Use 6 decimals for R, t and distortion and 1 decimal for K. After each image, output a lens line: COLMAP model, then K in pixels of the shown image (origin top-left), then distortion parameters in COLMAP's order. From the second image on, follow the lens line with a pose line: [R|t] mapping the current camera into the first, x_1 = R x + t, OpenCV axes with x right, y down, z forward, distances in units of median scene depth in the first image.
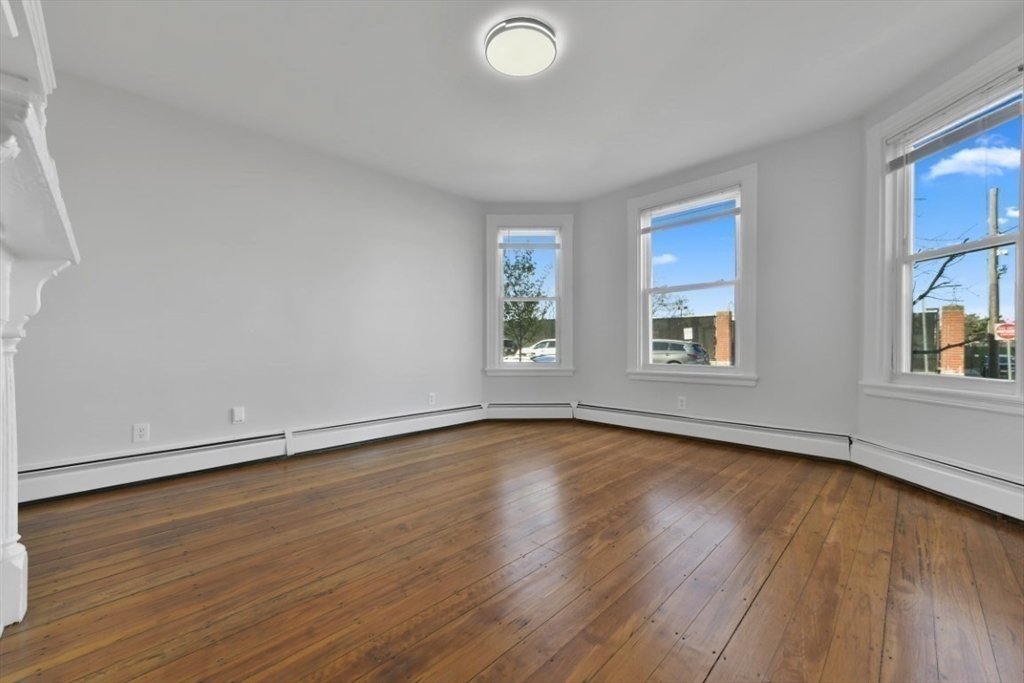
lens RADIAL K [[409.5, 0, 510.2], [0, 409.5, 347.2], [0, 0, 1]] dist [0.000589, -0.000062]
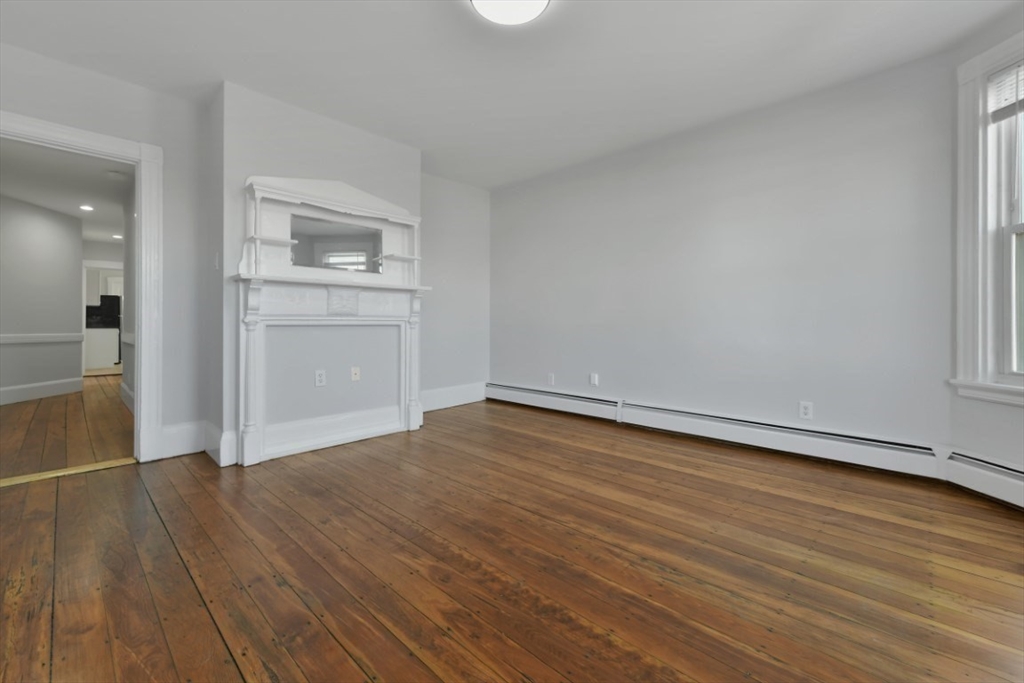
lens RADIAL K [[415.0, 0, 518.7], [0, 415.0, 331.8], [0, 0, 1]] dist [0.000529, 0.000800]
pose [[0.038862, 0.023653, -0.998965, 0.710593], [-0.014560, 0.999627, 0.023102, -0.016971], [0.999139, 0.013647, 0.039192, 0.767279]]
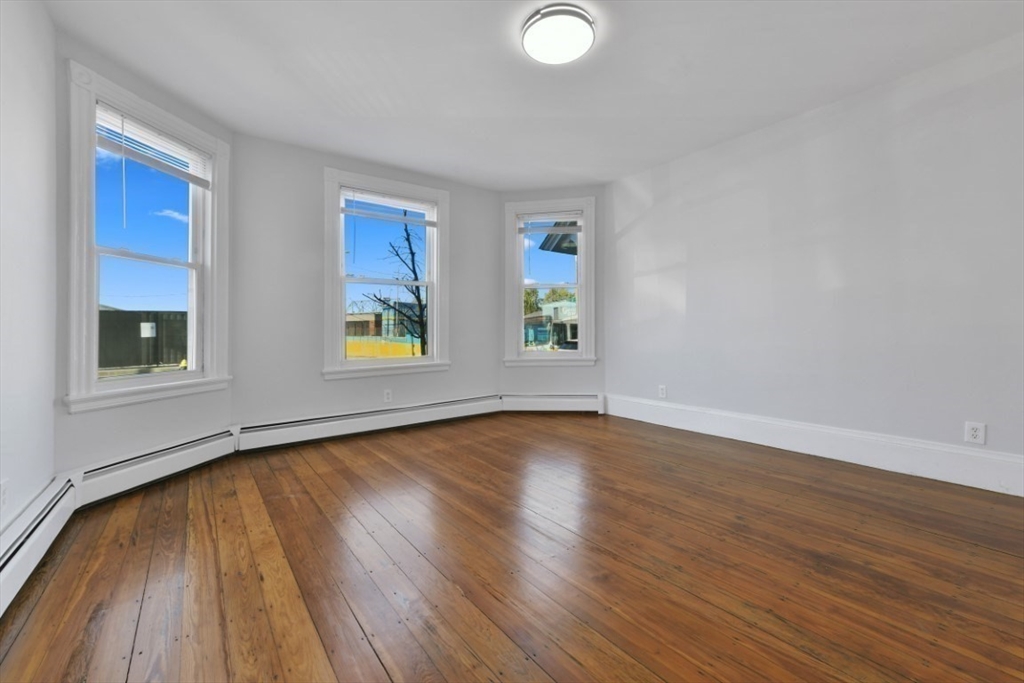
lens RADIAL K [[415.0, 0, 518.7], [0, 415.0, 331.8], [0, 0, 1]] dist [0.000529, 0.000800]
pose [[0.135443, 0.005073, 0.990772, -0.757045], [0.022025, 0.999724, -0.008130, -0.007462], [-0.990540, 0.022923, 0.135294, 0.753608]]
